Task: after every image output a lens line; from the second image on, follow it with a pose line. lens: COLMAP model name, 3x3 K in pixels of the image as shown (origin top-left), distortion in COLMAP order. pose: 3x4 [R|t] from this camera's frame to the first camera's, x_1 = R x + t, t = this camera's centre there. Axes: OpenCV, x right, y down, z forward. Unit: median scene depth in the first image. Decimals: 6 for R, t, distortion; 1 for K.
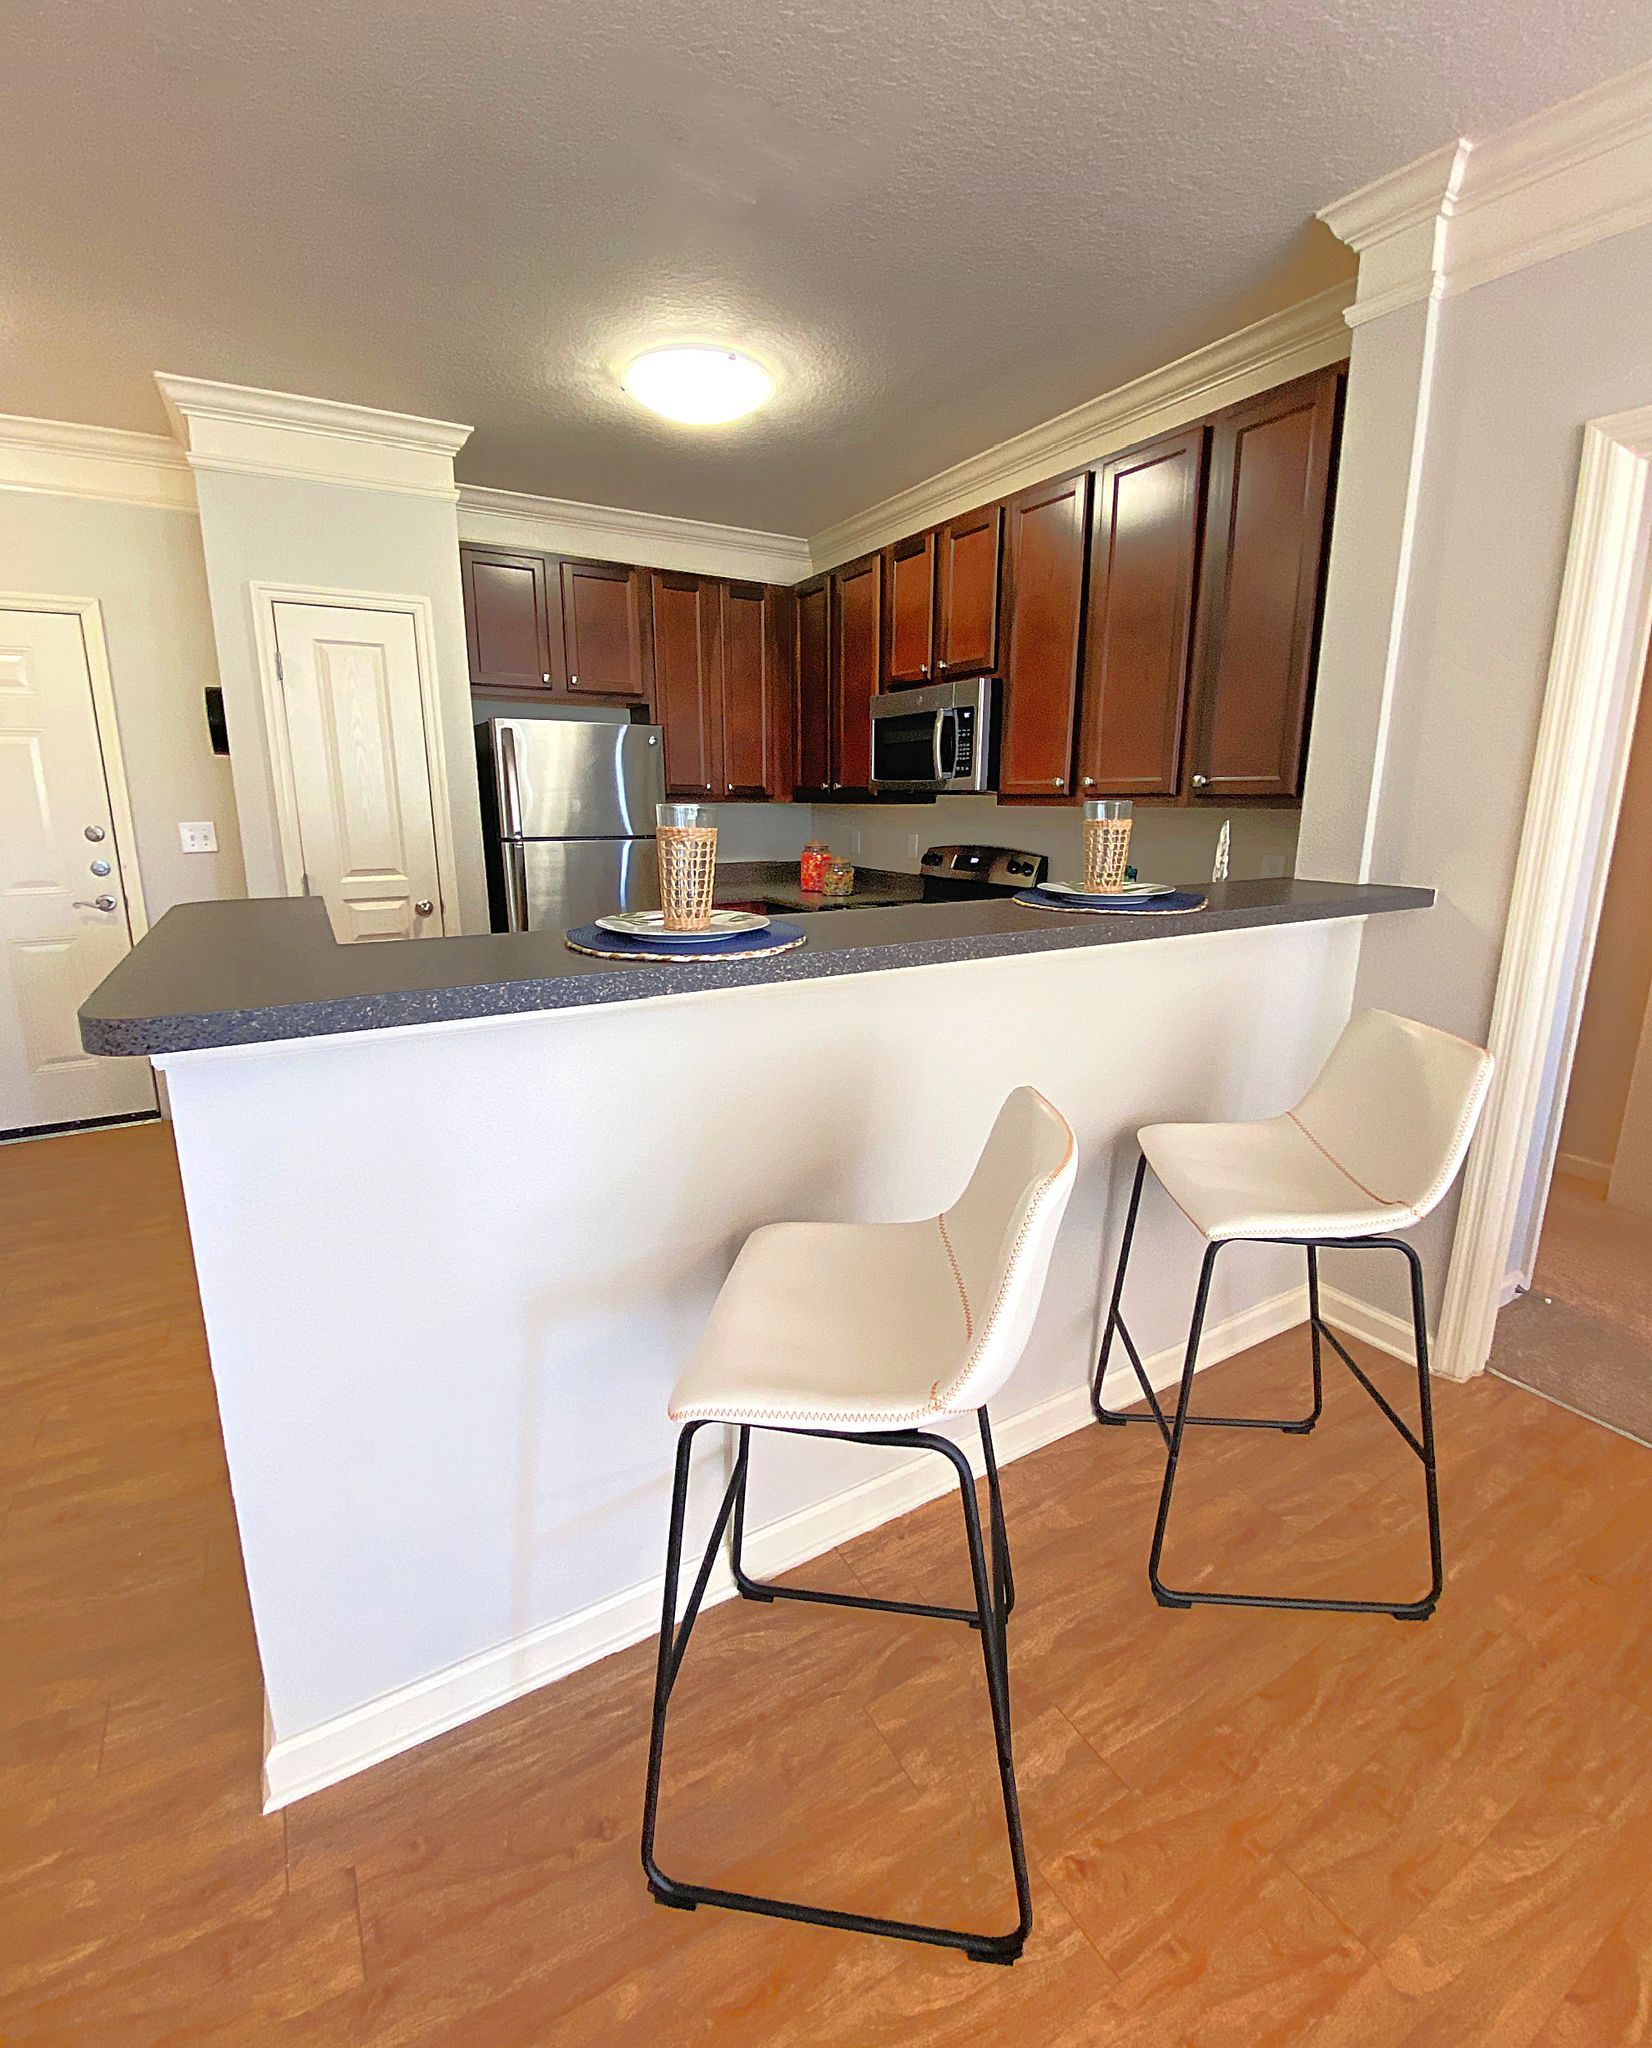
lens RADIAL K [[922.3, 0, 826.0], [0, 922.3, 1024.0], [0, 0, 1]] dist [0.015882, 0.000151]
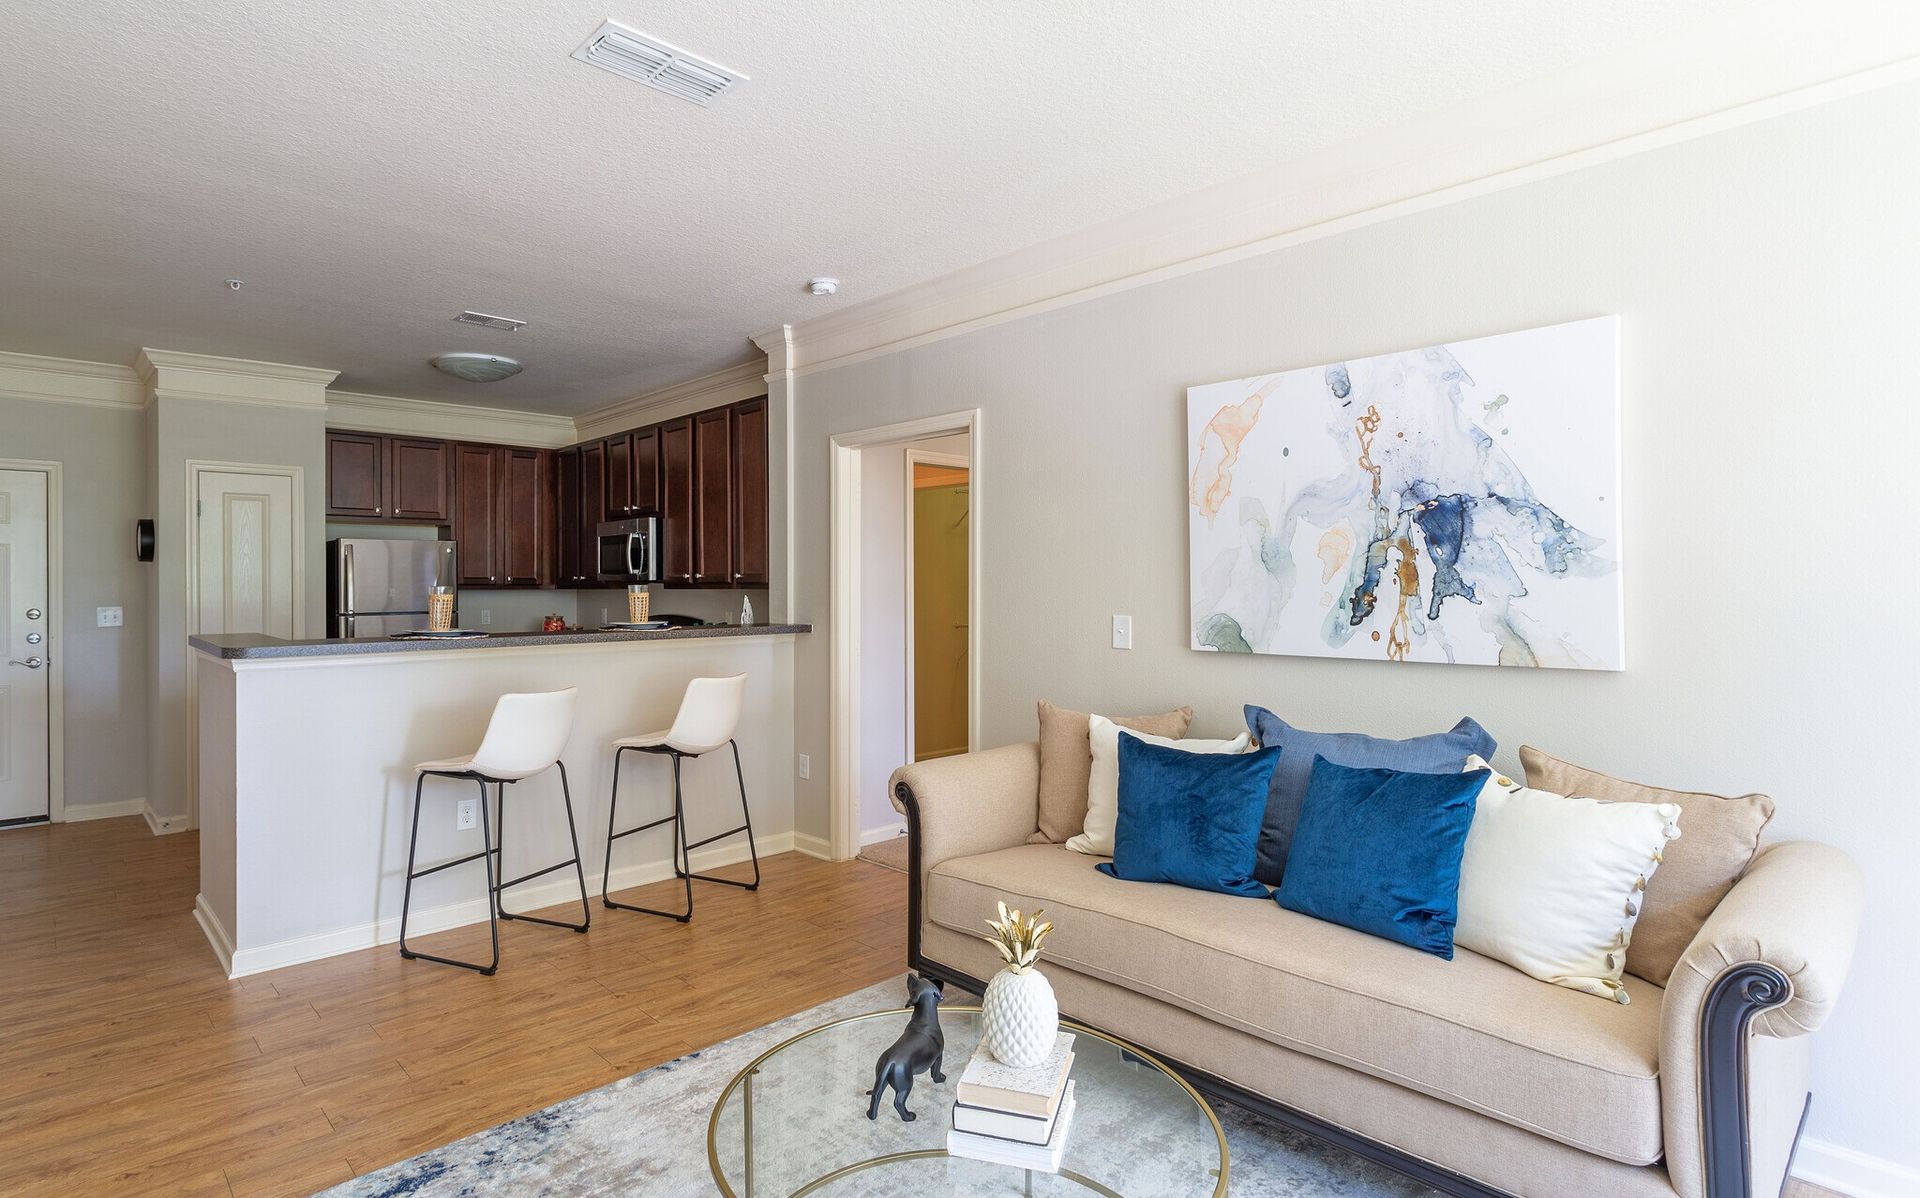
lens RADIAL K [[1088.0, 0, 960.0], [0, 1088.0, 599.0], [0, 0, 1]] dist [-0.002105, -0.000041]
pose [[0.982476, -0.008925, 0.186176, 0.341421], [0.051086, 0.973498, -0.222919, 0.242932], [-0.179252, 0.228523, 0.956894, -0.960103]]
